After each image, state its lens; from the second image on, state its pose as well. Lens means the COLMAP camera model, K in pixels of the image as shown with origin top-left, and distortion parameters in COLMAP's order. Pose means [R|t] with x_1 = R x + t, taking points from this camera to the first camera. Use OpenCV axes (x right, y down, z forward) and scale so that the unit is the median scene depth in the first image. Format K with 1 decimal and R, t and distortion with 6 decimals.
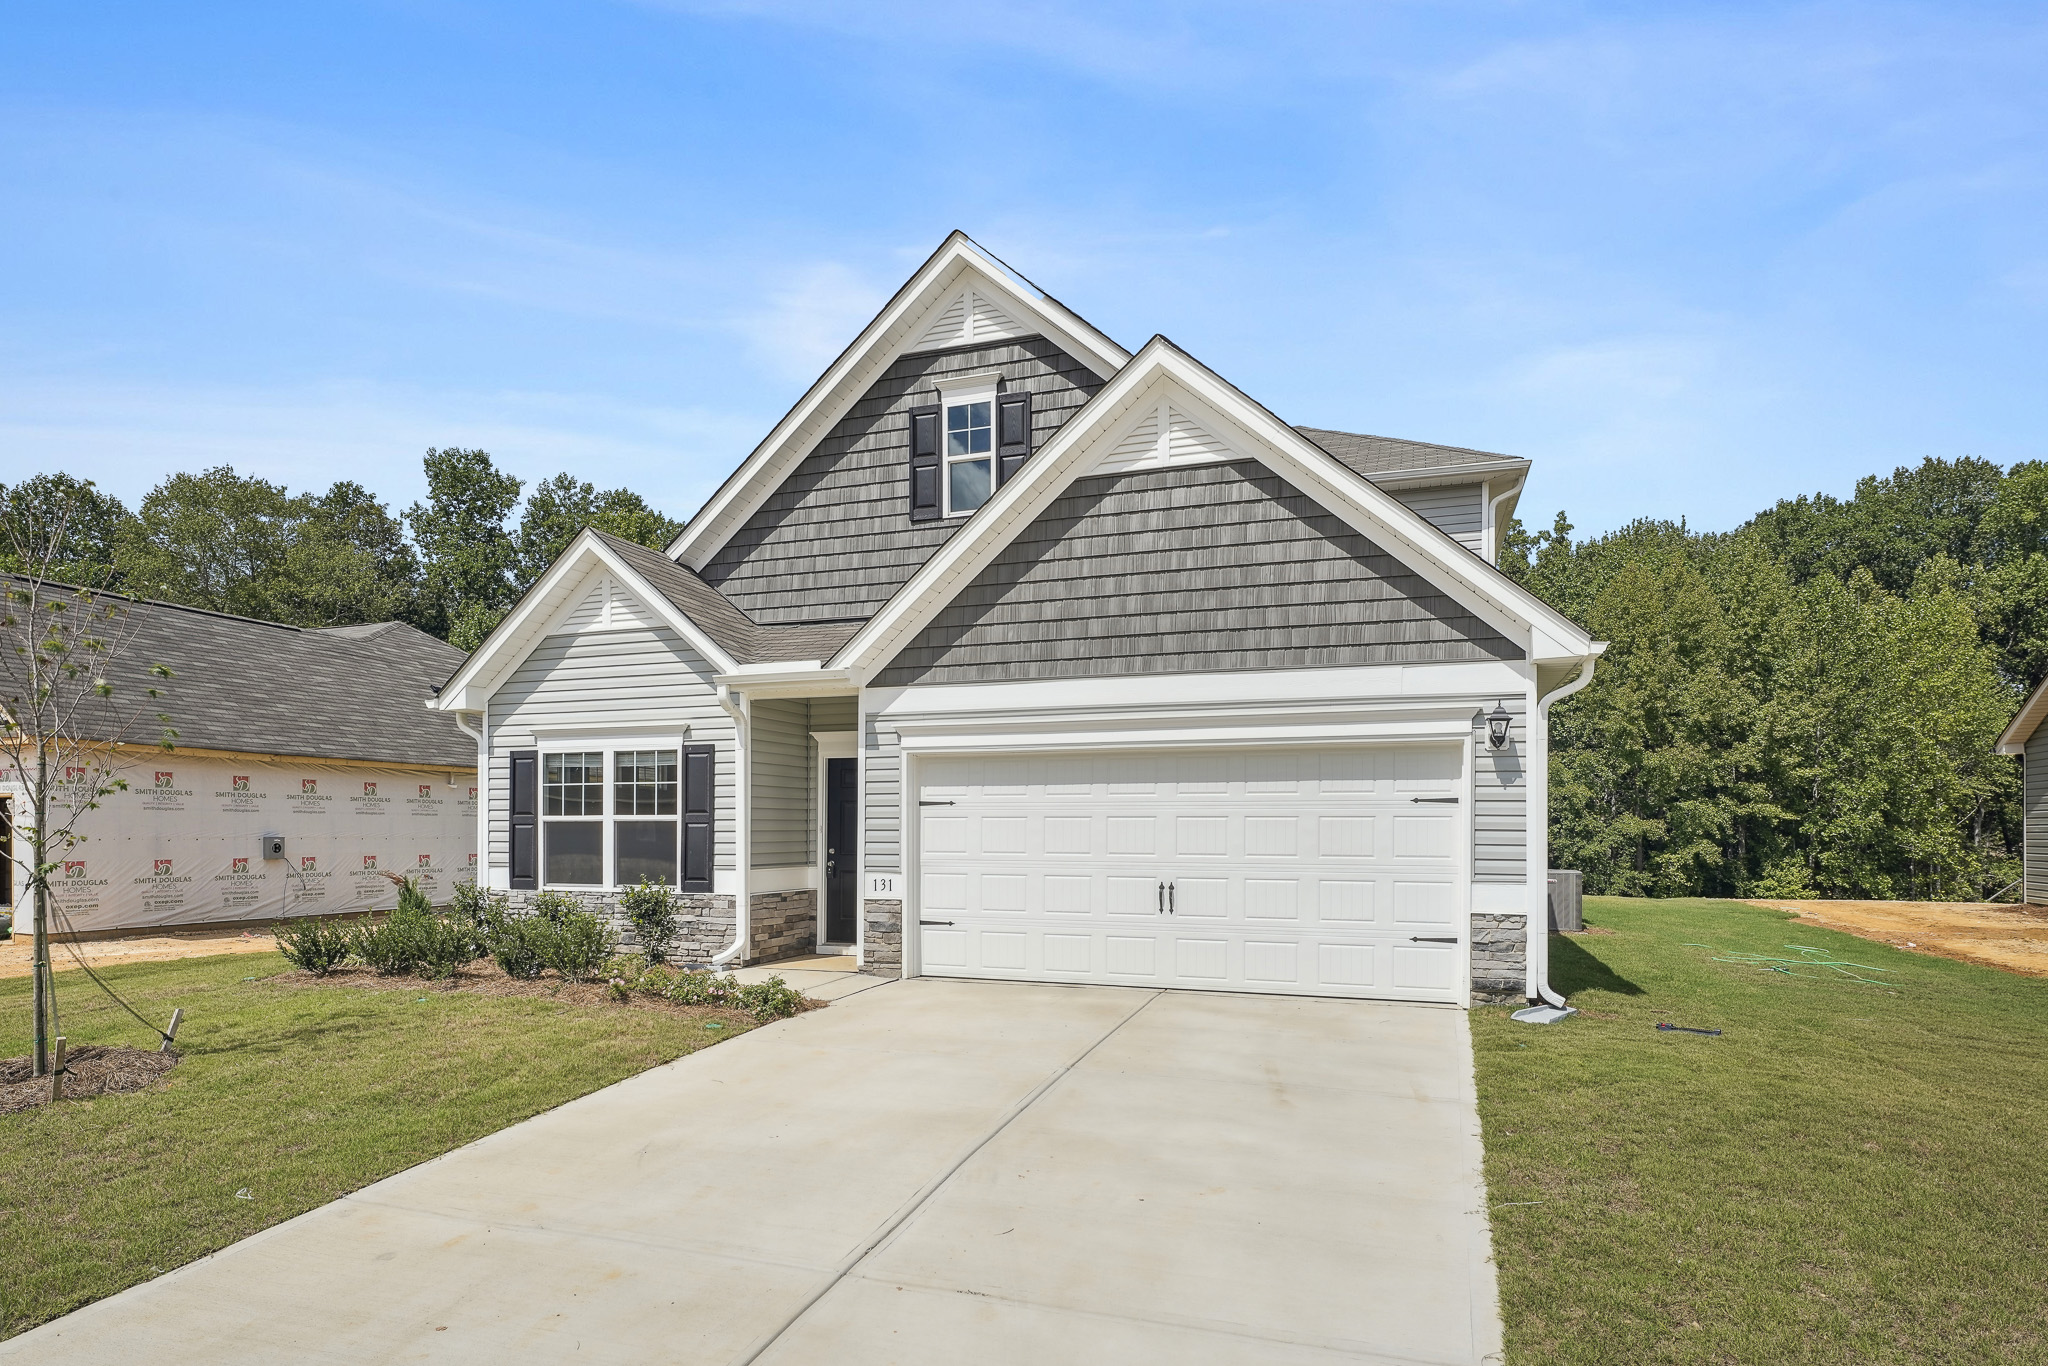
lens RADIAL K [[1107.2, 0, 1025.7], [0, 1107.2, 816.0], [0, 0, 1]] dist [-0.001475, 0.000058]
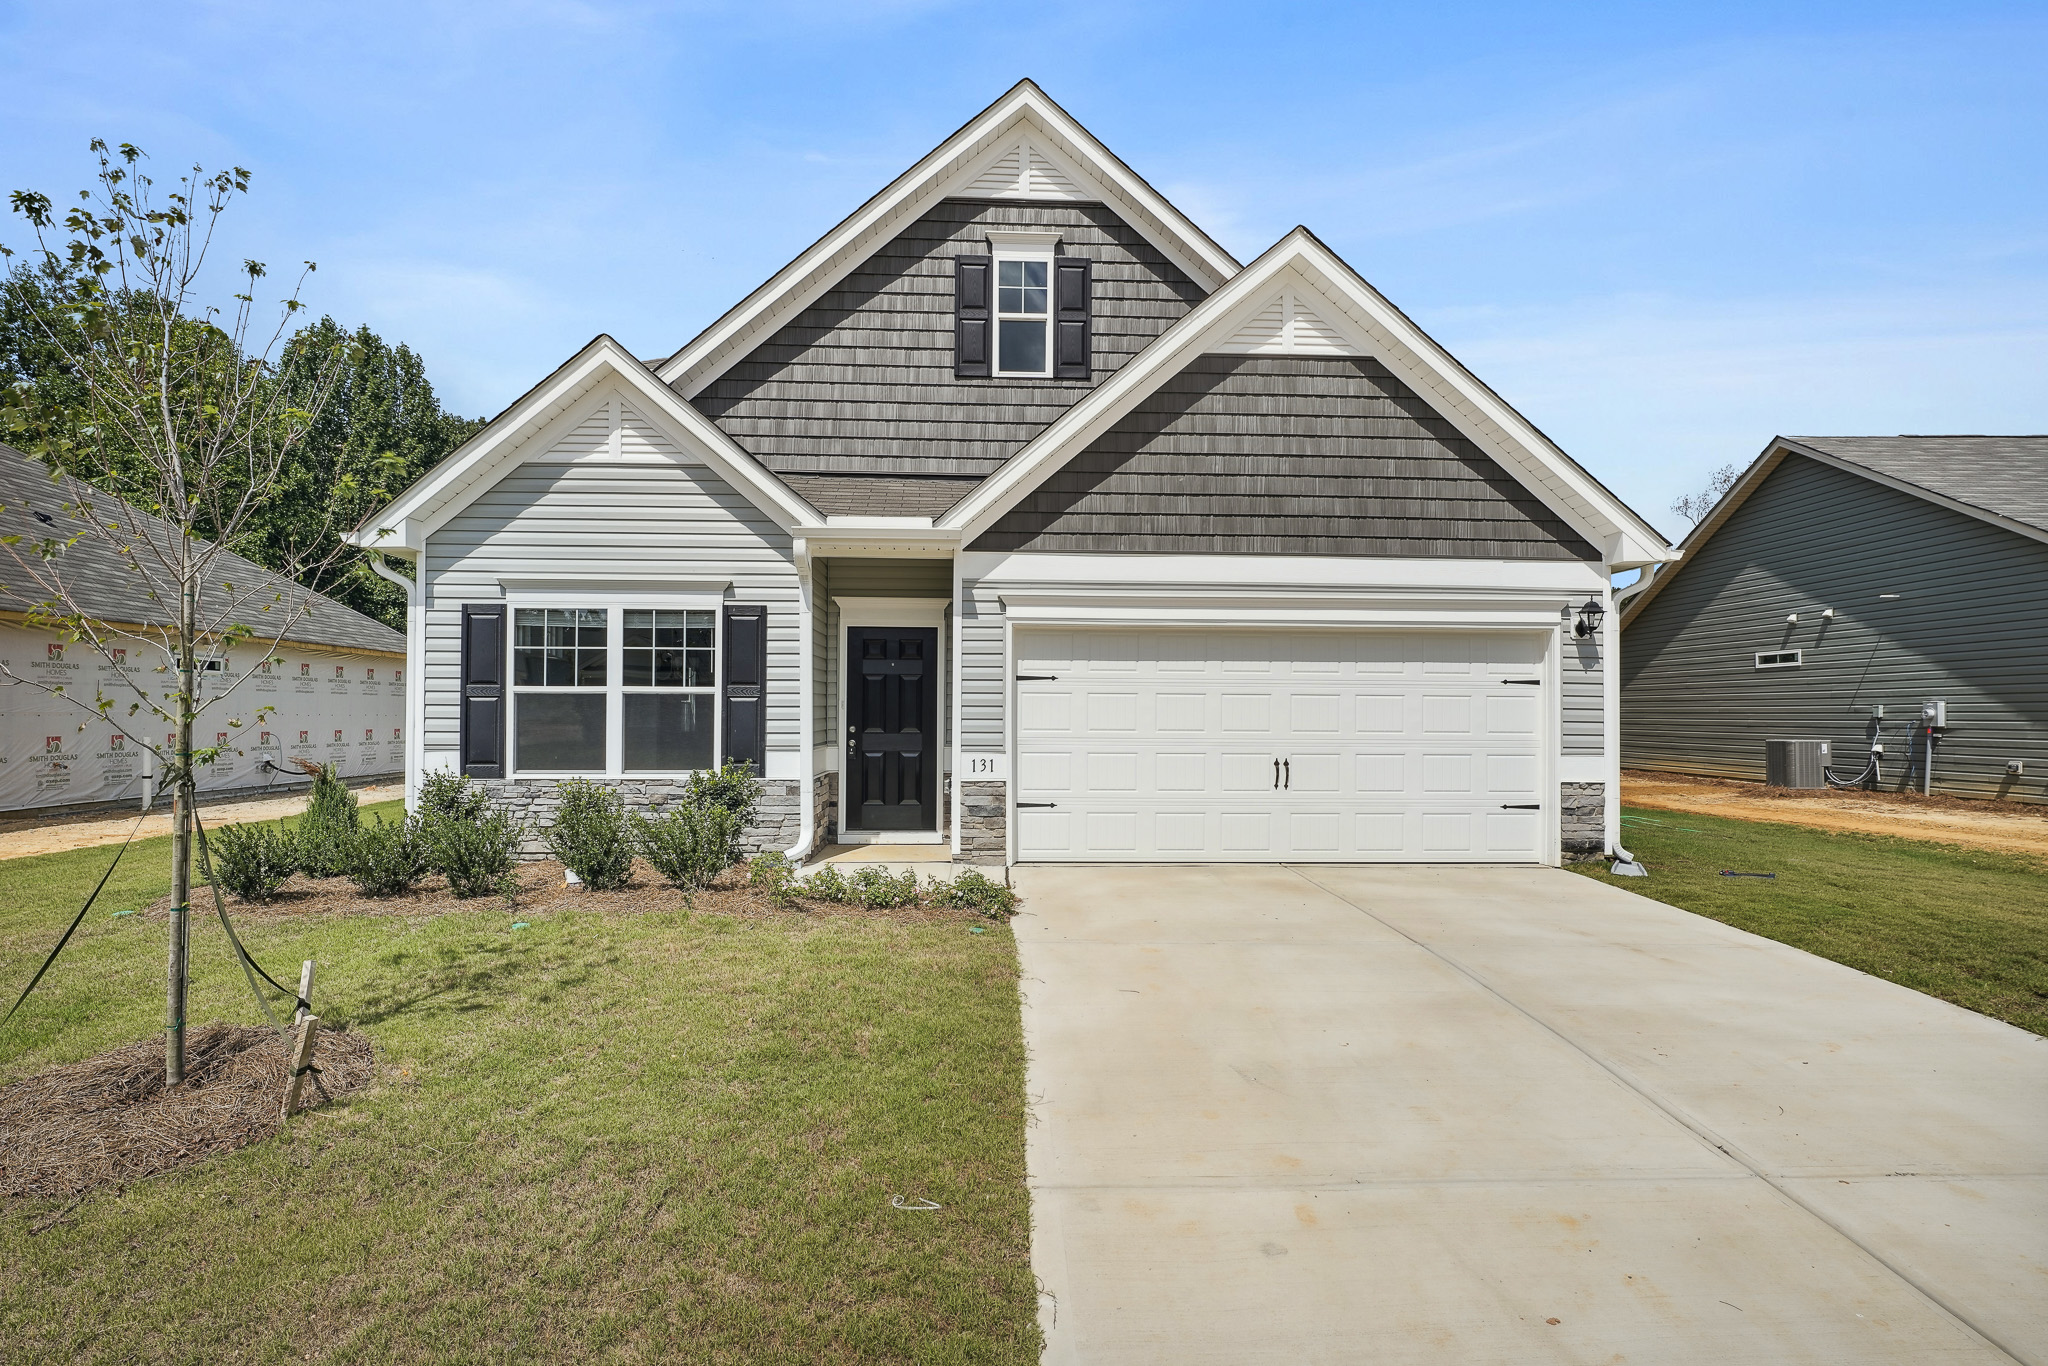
lens RADIAL K [[1079.1, 0, 1024.0], [0, 1079.1, 683.0], [0, 0, 1]] dist [-0.000972, -0.000775]
pose [[0.926742, 0.013664, 0.375450, -0.410686], [-0.009552, 0.999872, -0.012811, 0.004484], [-0.375577, 0.008287, 0.926754, 0.143660]]
